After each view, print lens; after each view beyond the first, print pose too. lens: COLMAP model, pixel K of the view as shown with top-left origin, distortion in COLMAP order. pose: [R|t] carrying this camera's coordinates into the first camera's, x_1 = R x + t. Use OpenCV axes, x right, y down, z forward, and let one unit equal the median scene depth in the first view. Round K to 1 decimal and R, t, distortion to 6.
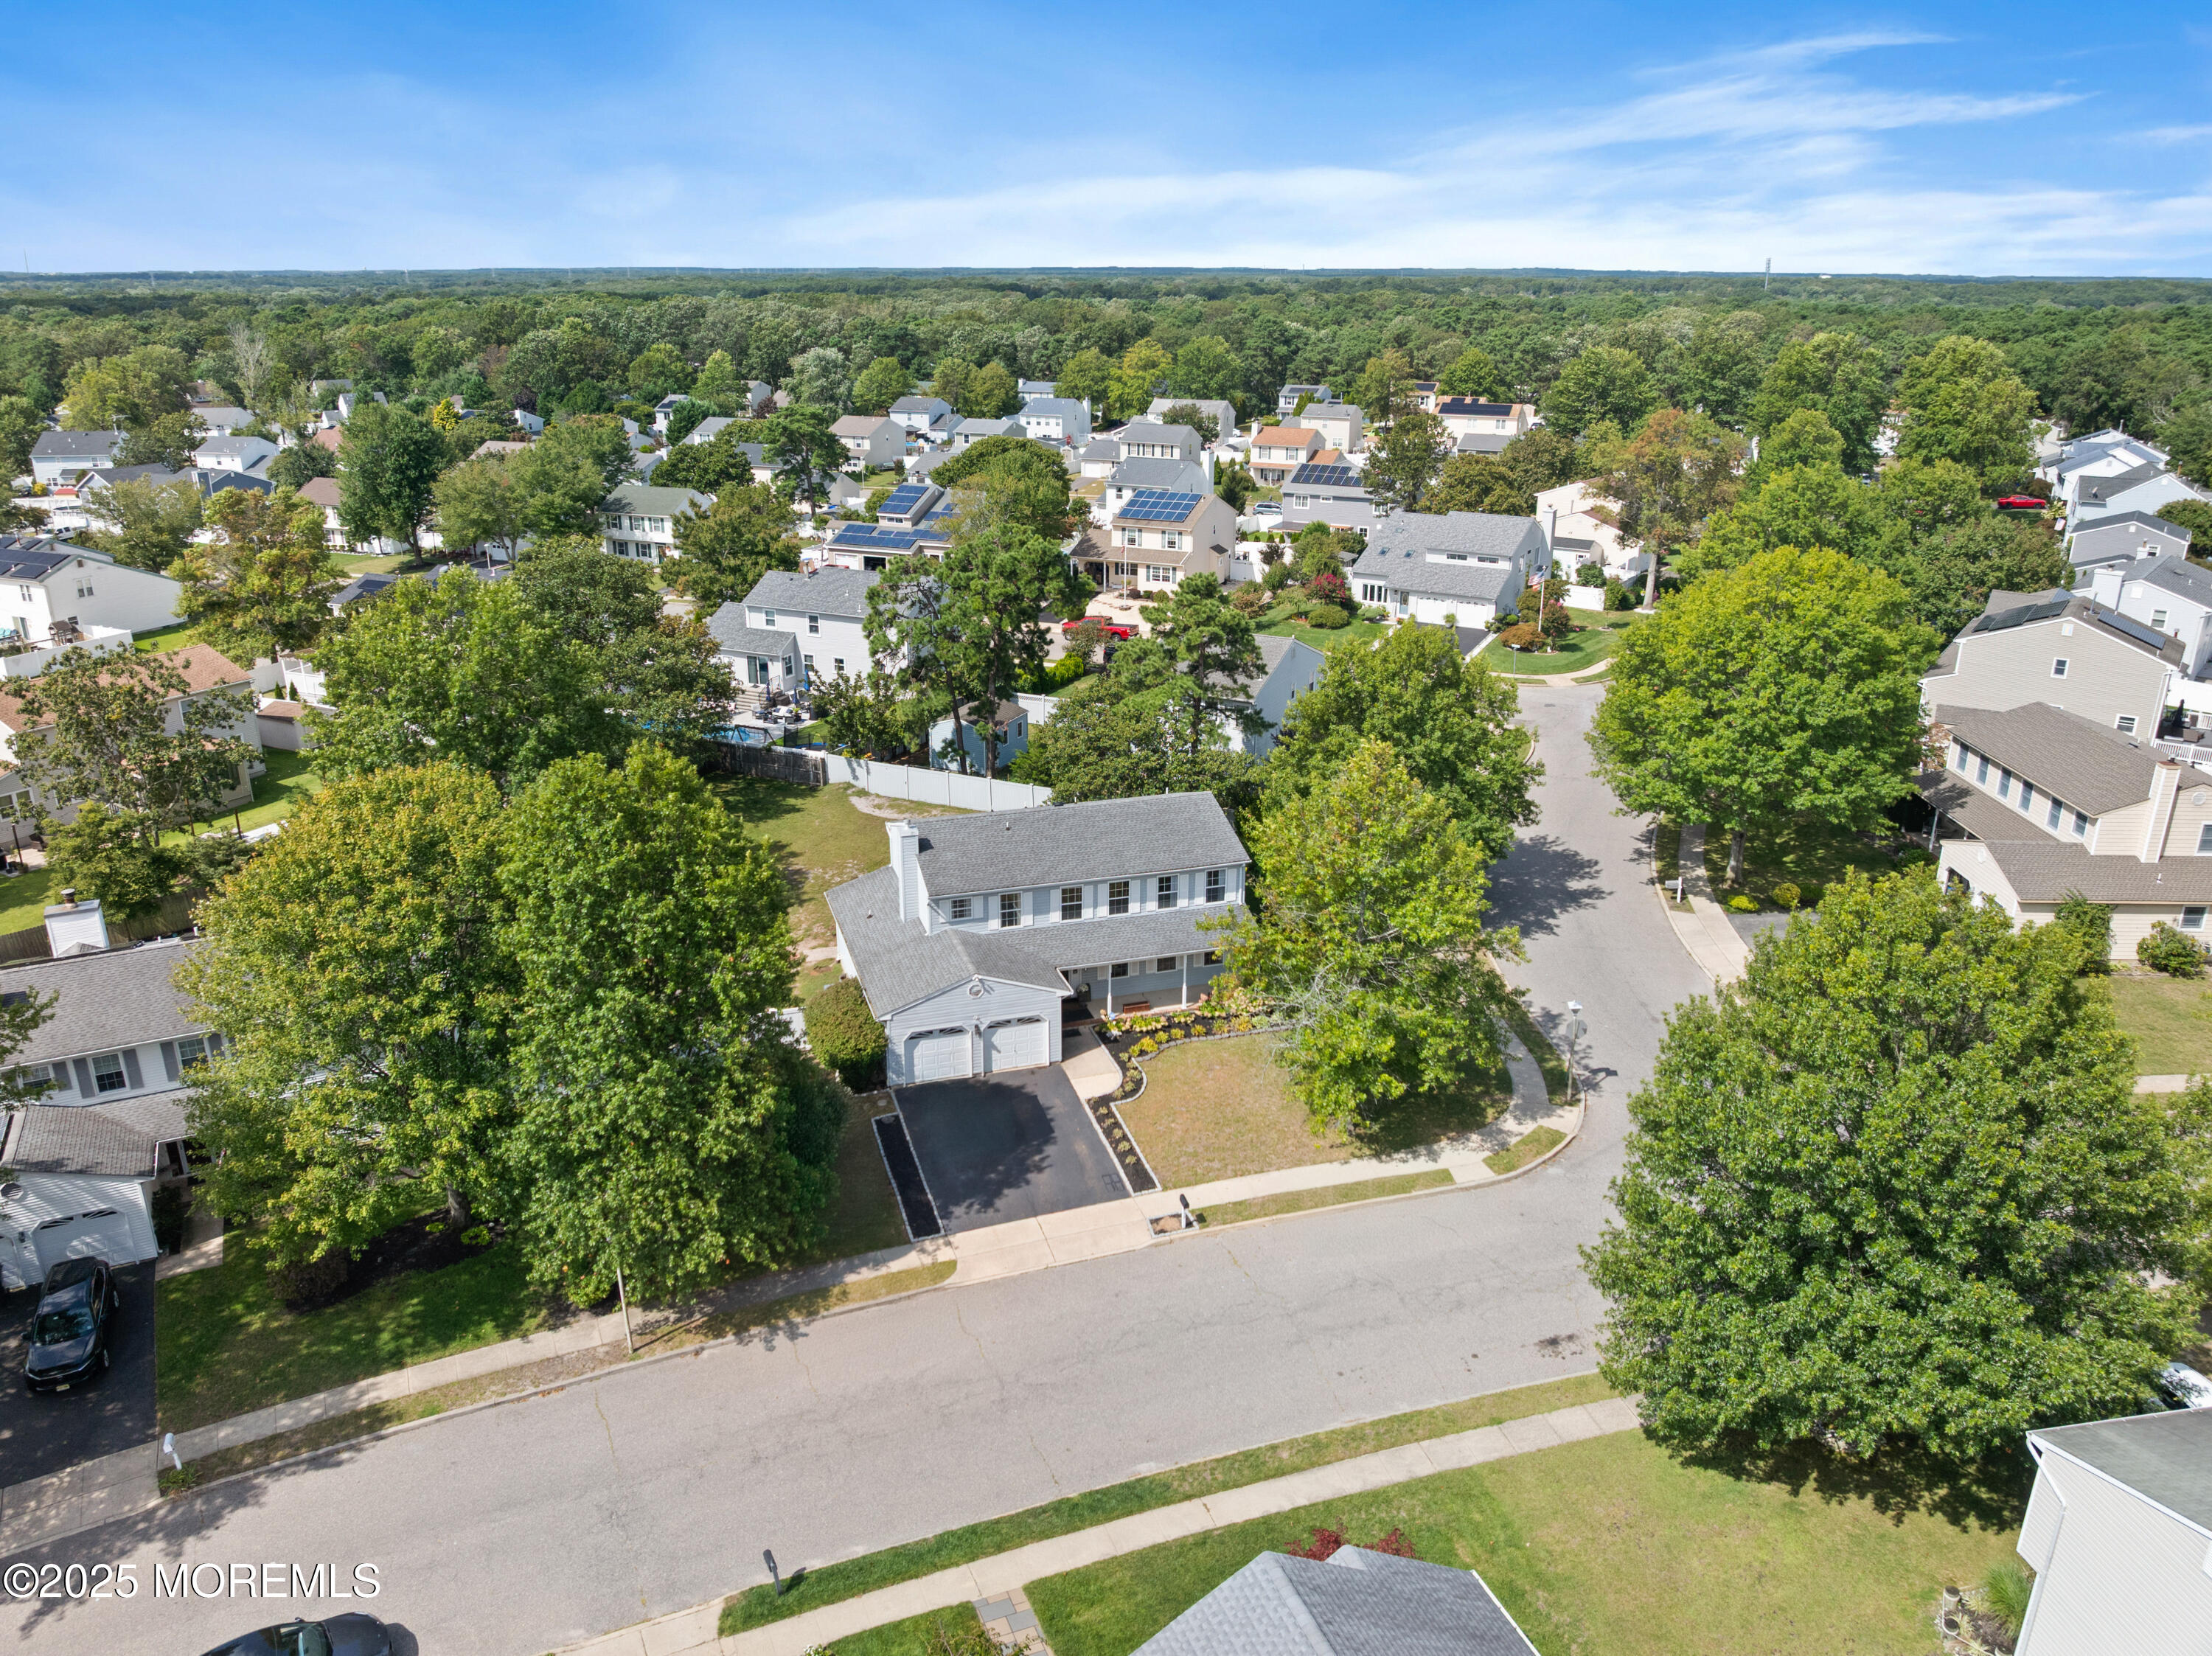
lens RADIAL K [[1572.3, 0, 1109.4], [0, 1572.3, 820.9], [0, 0, 1]] dist [-0.022507, -0.011983]
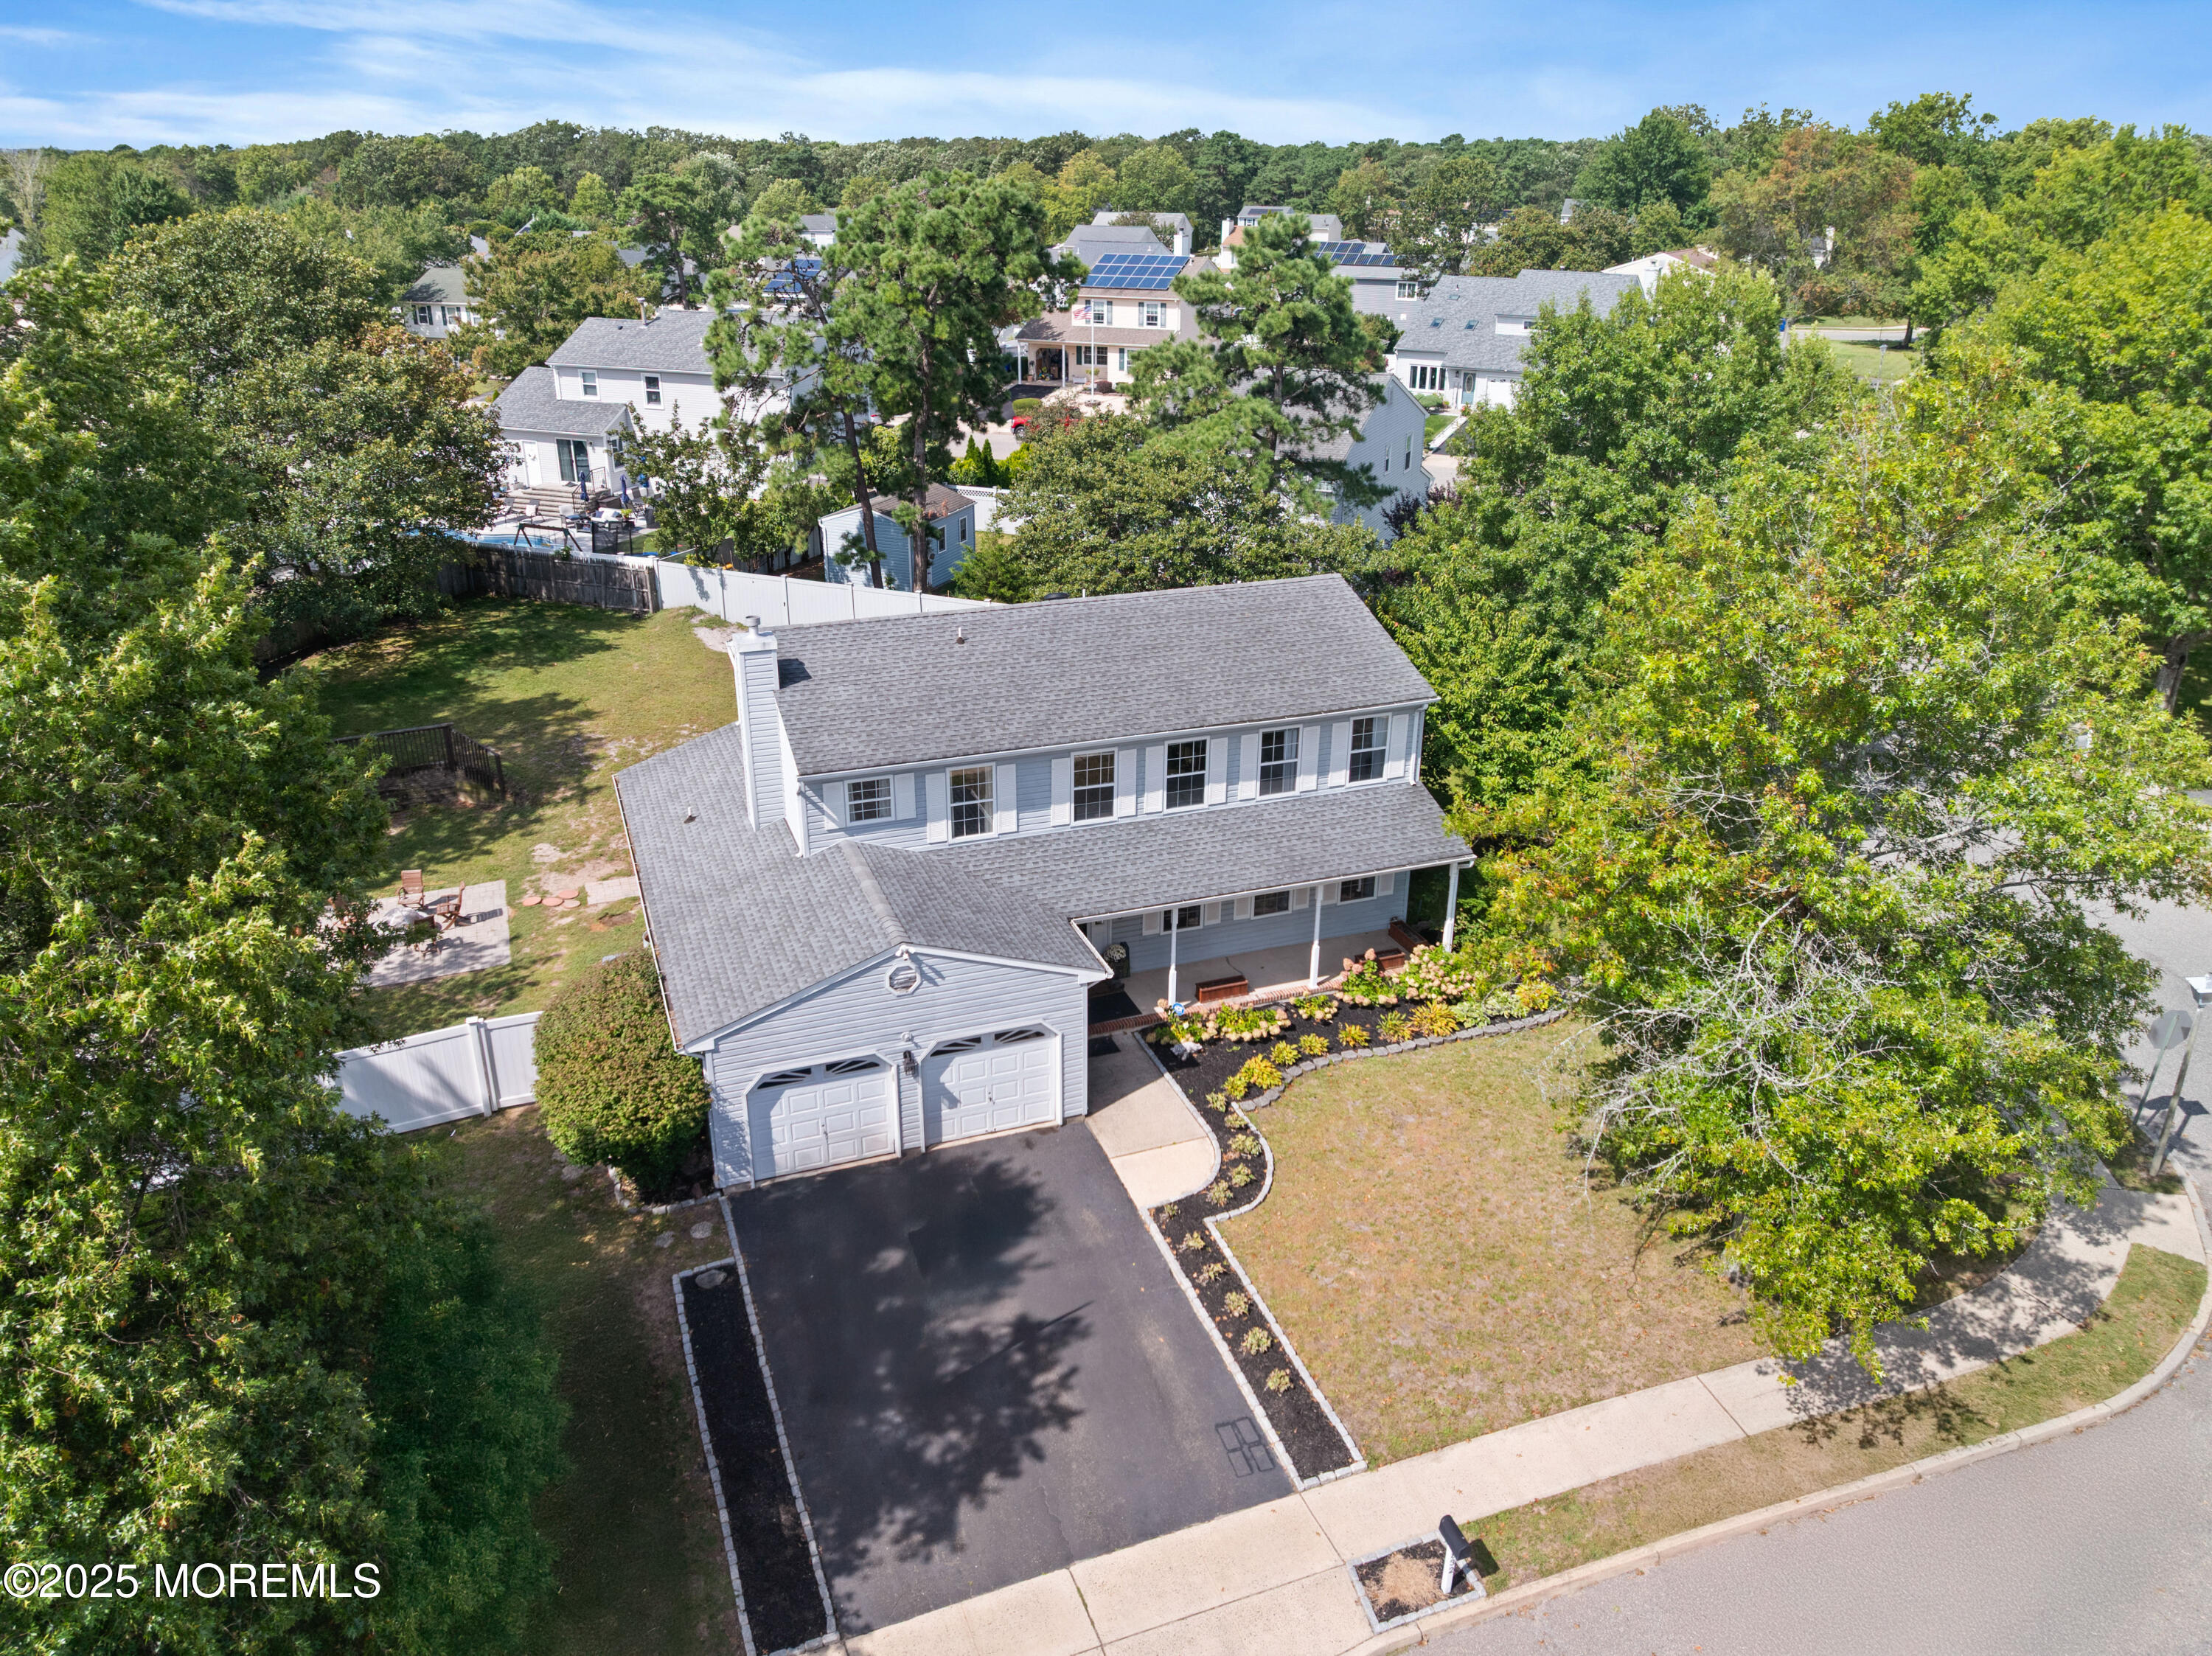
lens RADIAL K [[1572.3, 0, 1118.8], [0, 1572.3, 836.9], [0, 0, 1]] dist [-0.022507, -0.011983]
pose [[0.998566, -0.017243, 0.050675, -0.040544], [0.013323, 0.996964, 0.076710, 0.029617], [-0.051844, -0.075924, 0.995765, 0.491260]]
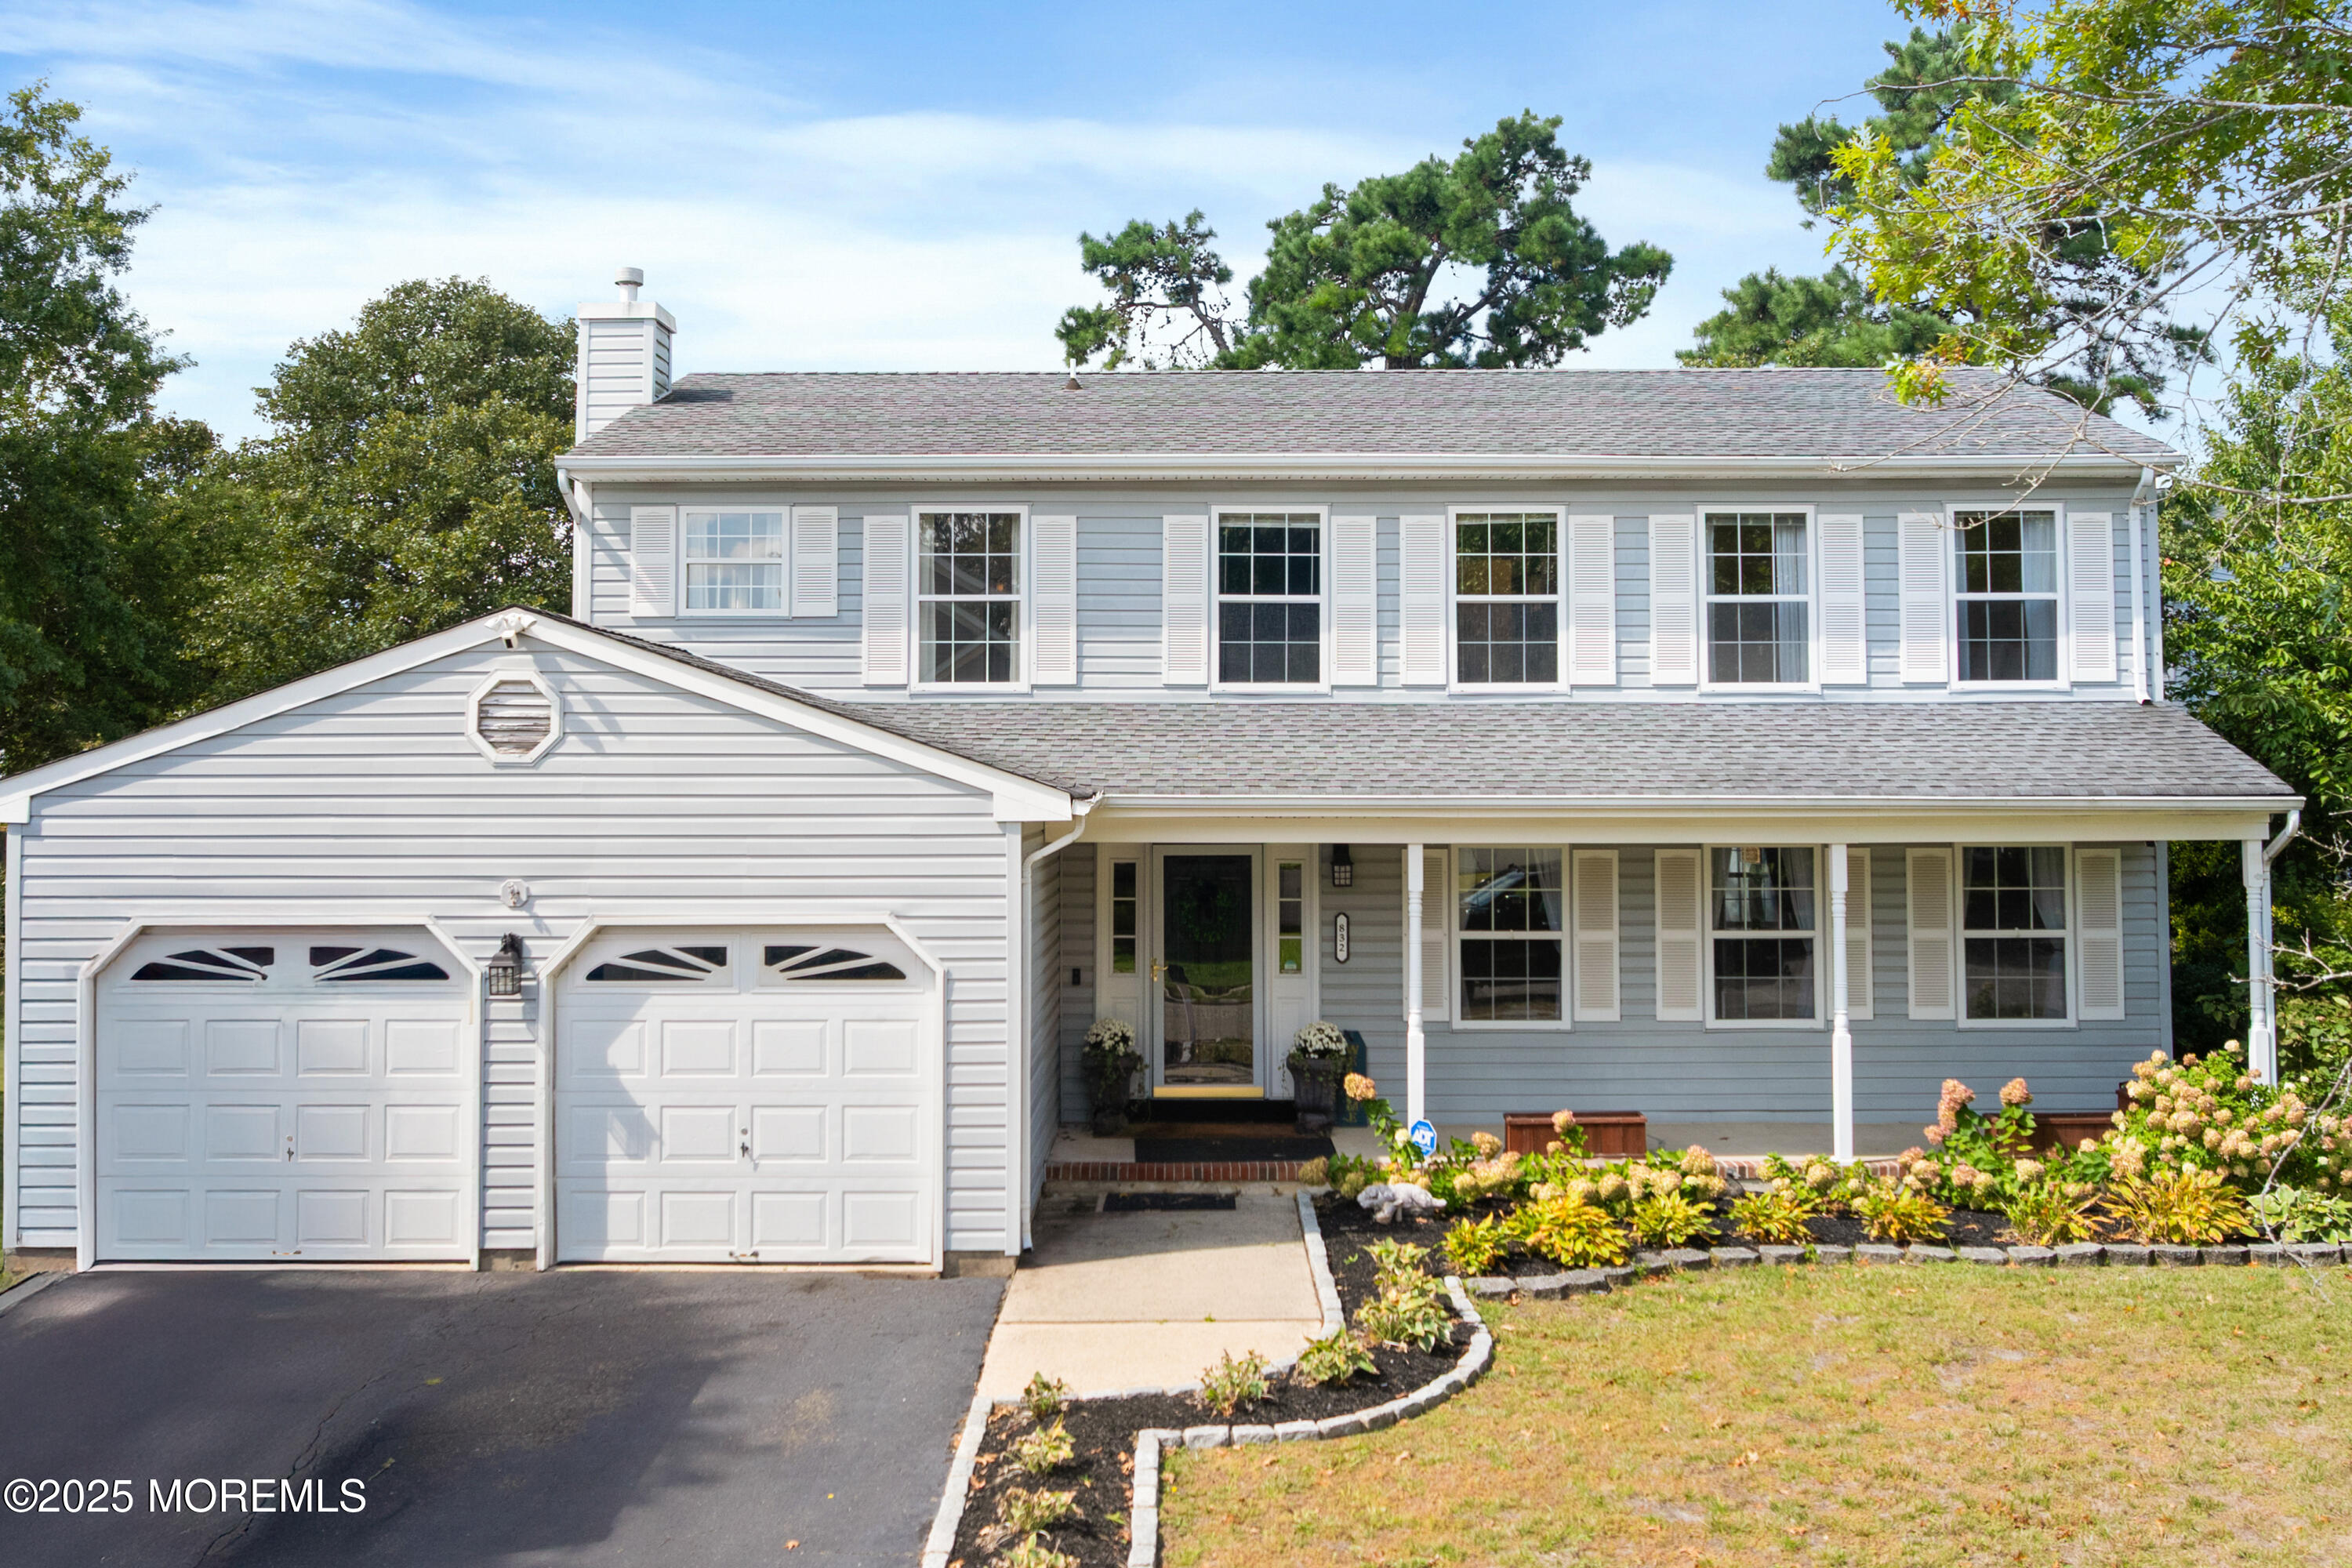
lens RADIAL K [[2286.0, 0, 1183.4], [0, 2286.0, 676.3], [0, 0, 1]] dist [-0.017305, 0.000000]
pose [[0.947801, -0.022431, -0.318072, 0.060207], [-0.100508, 0.925655, -0.364776, 0.169956], [0.302608, 0.377703, 0.875082, 0.715647]]
